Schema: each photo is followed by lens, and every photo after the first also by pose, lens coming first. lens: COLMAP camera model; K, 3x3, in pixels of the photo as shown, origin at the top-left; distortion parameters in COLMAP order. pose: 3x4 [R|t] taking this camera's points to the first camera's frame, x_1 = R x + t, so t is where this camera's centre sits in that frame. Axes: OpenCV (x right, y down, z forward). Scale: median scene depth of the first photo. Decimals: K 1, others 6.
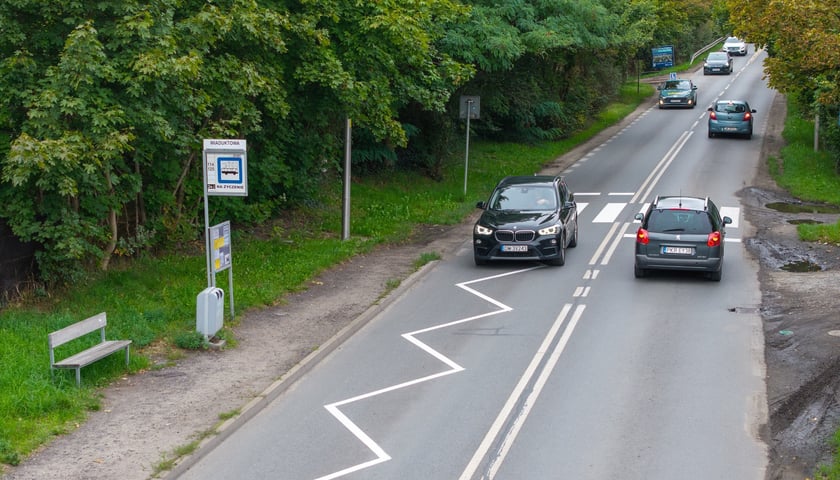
lens RADIAL K [[1705.0, 0, 420.0], [0, 1705.0, 240.0], [0, 0, 1]] dist [-0.155042, 0.122836]
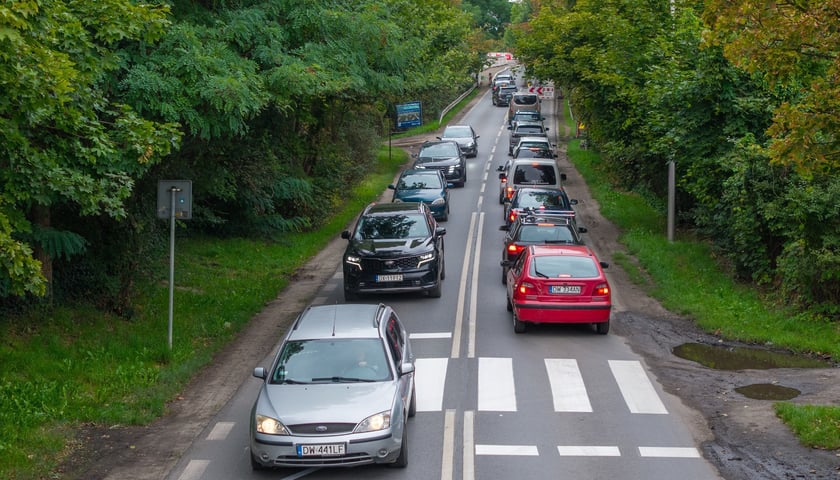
lens RADIAL K [[1705.0, 0, 420.0], [0, 1705.0, 240.0], [0, 0, 1]] dist [-0.155042, 0.122836]
pose [[0.986026, -0.020998, 0.165261, 0.016201], [0.026950, 0.999063, -0.033856, -0.043760], [-0.164396, 0.037836, 0.985669, 0.431608]]
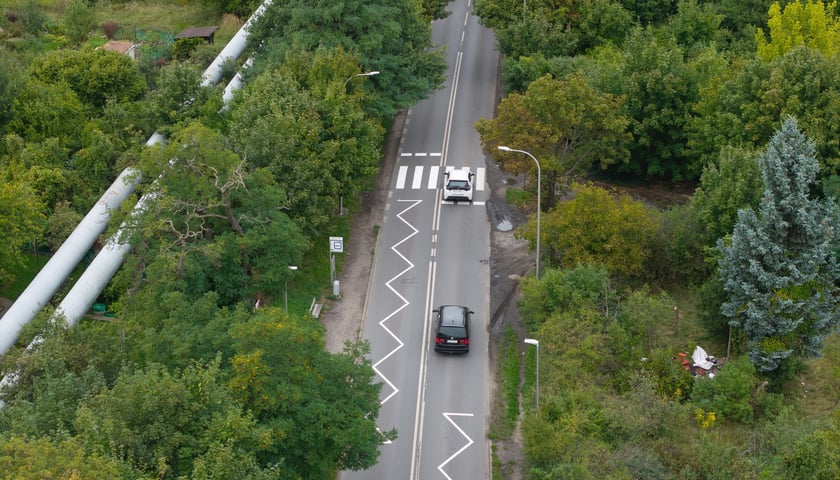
lens RADIAL K [[1705.0, 0, 420.0], [0, 1705.0, 240.0], [0, 0, 1]] dist [-0.155042, 0.122836]
pose [[0.989395, -0.056767, 0.133696, -0.247079], [0.020569, 0.965948, 0.257918, -0.569730], [-0.143784, -0.252433, 0.956872, -1.416155]]
